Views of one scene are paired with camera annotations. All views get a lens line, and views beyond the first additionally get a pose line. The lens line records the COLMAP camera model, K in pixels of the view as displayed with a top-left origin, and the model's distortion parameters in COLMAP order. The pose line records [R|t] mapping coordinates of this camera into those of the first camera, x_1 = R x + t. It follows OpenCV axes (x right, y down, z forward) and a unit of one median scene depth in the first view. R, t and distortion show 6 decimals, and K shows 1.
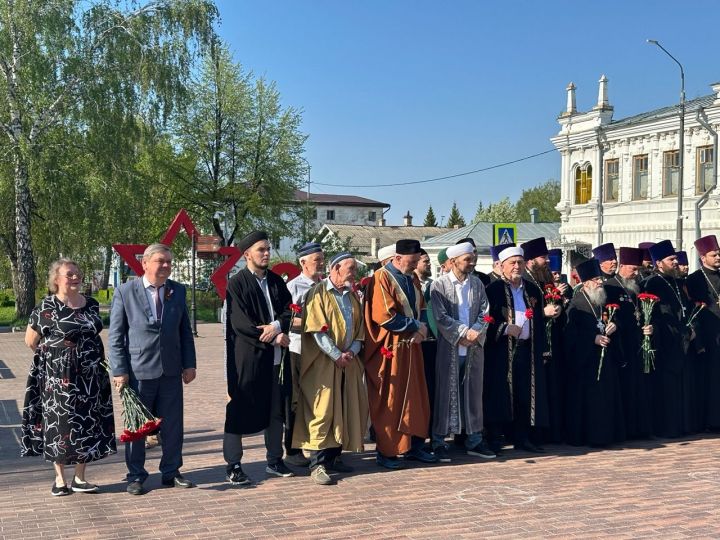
lens RADIAL K [[890.0, 0, 358.9], [0, 890.0, 268.2], [0, 0, 1]] dist [0.276254, -0.680428]
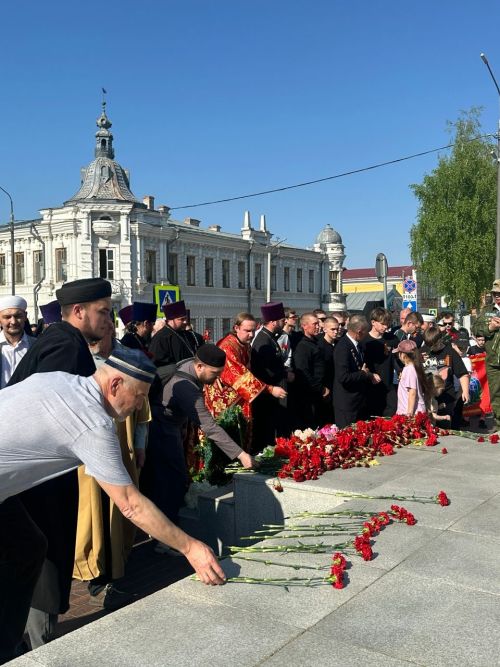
lens RADIAL K [[651.7, 0, 247.9], [0, 651.7, 333.4], [0, 0, 1]] dist [0.182865, -0.336262]
pose [[0.859446, -0.026826, 0.510523, 0.102254], [0.024090, 0.999638, 0.011972, -0.002549], [-0.510659, 0.002009, 0.859781, -0.095622]]
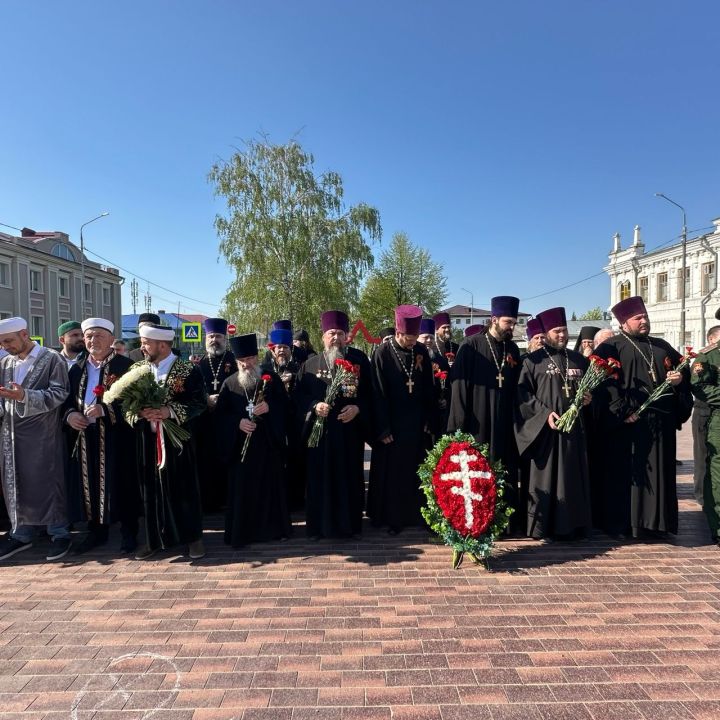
lens RADIAL K [[423.4, 0, 359.7], [0, 423.4, 361.1], [0, 0, 1]] dist [-0.003401, 0.000966]
pose [[0.926305, -0.008604, -0.376675, 0.096422], [0.017996, 0.999609, 0.021420, 0.001849], [0.376343, -0.026620, 0.926098, 0.124147]]
